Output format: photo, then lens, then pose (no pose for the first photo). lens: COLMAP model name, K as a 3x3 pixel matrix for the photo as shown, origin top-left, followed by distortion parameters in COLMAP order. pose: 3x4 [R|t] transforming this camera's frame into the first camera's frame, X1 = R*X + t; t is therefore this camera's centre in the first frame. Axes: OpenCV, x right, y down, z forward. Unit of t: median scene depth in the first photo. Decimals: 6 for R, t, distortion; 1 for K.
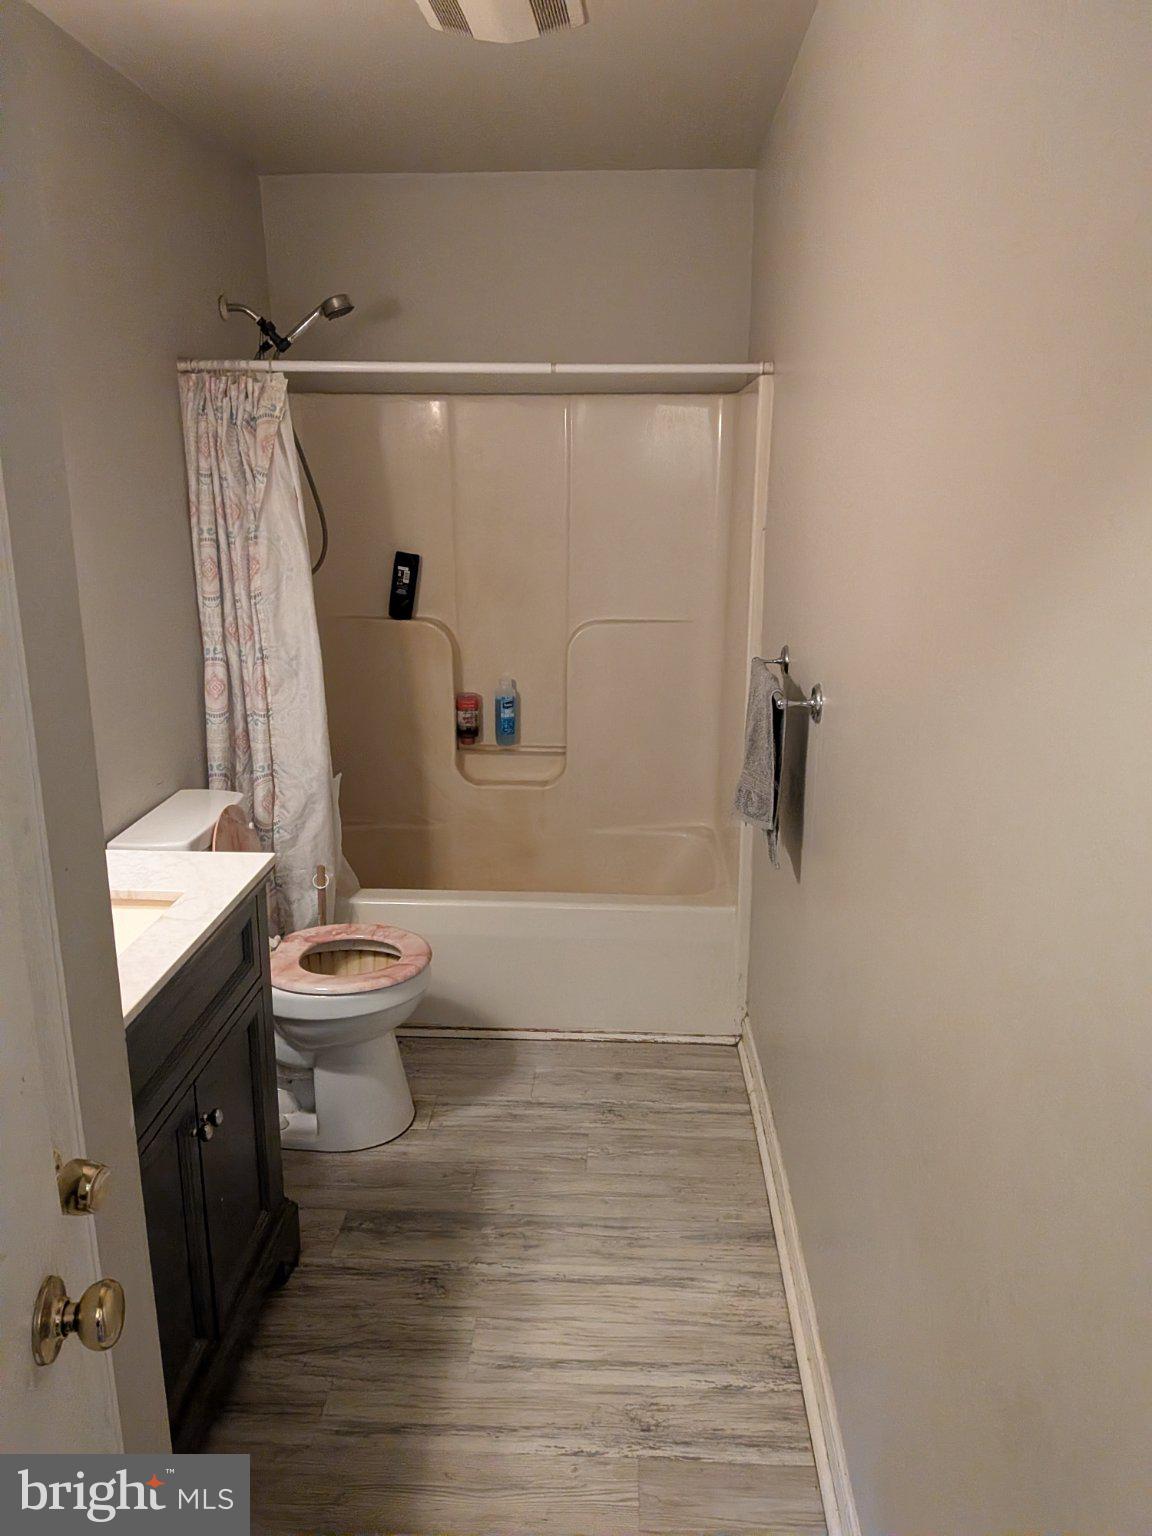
lens RADIAL K [[1110.2, 0, 587.5], [0, 1110.2, 754.5], [0, 0, 1]] dist [0.078889, -0.128814]
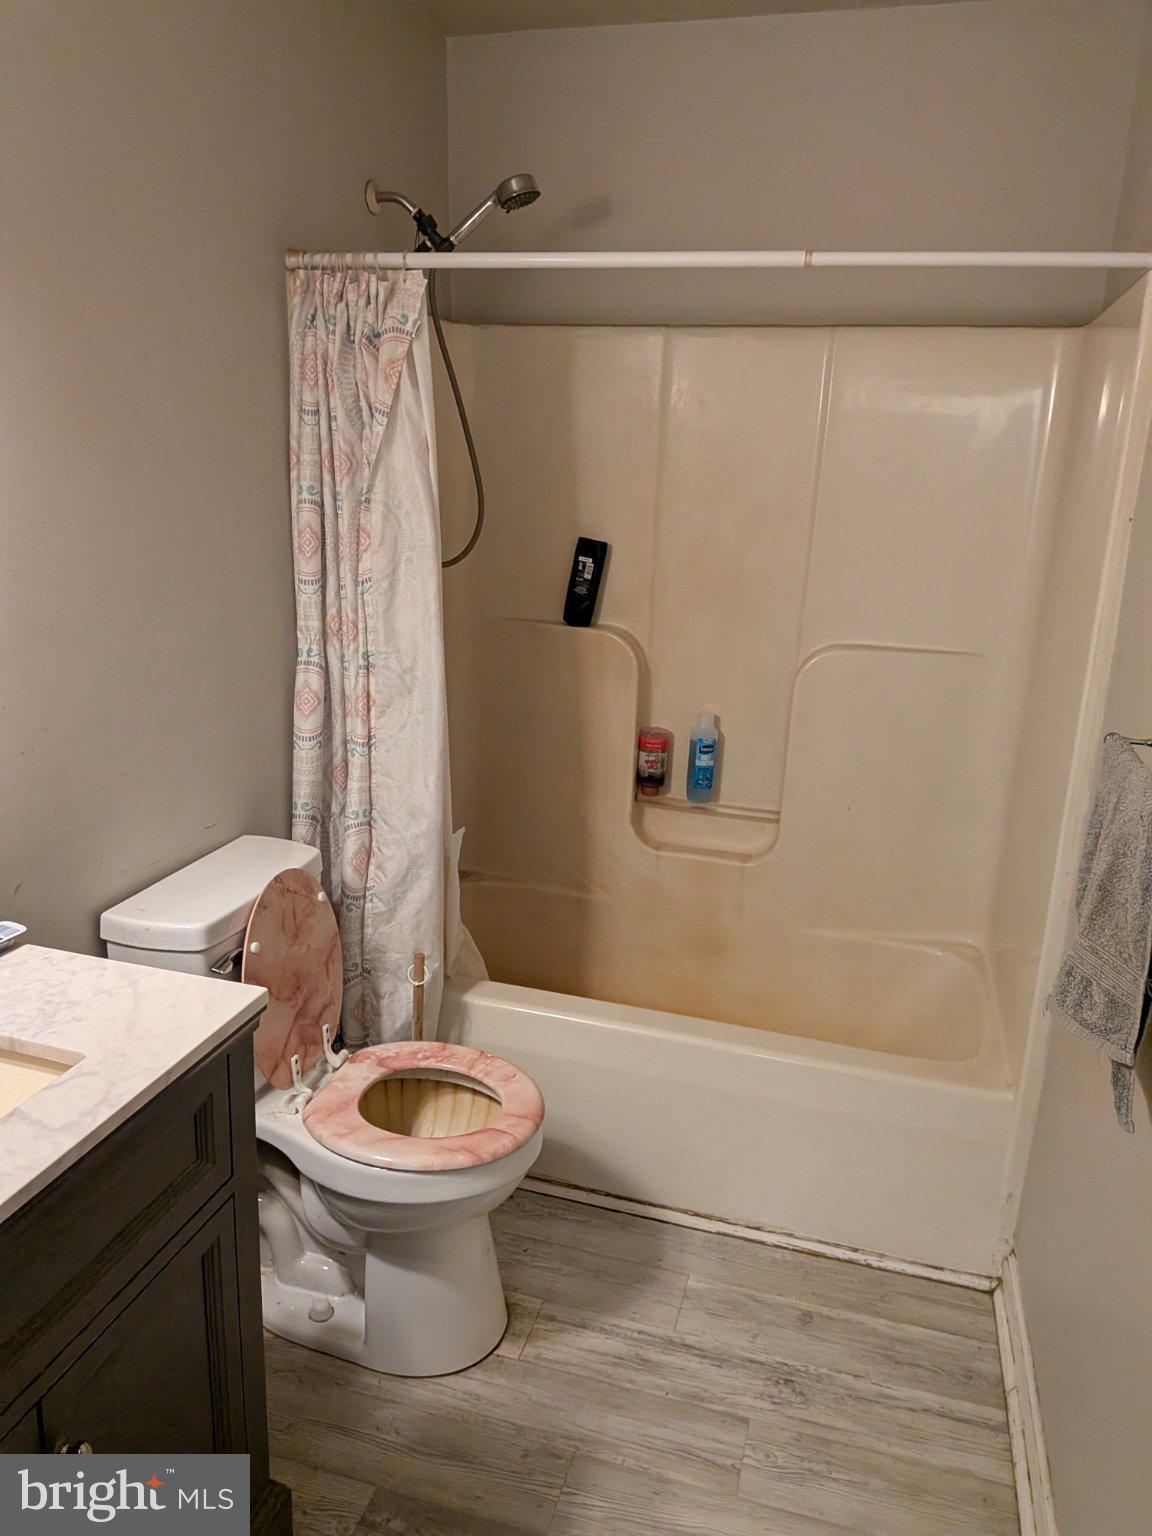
lens RADIAL K [[1110.2, 0, 568.9], [0, 1110.2, 772.9], [0, 0, 1]] dist [0.078889, -0.128814]
pose [[0.970248, 0.095892, -0.222315, 0.007801], [-0.093899, 0.995390, 0.019543, -0.042524], [0.223164, 0.001913, 0.974779, 0.307502]]
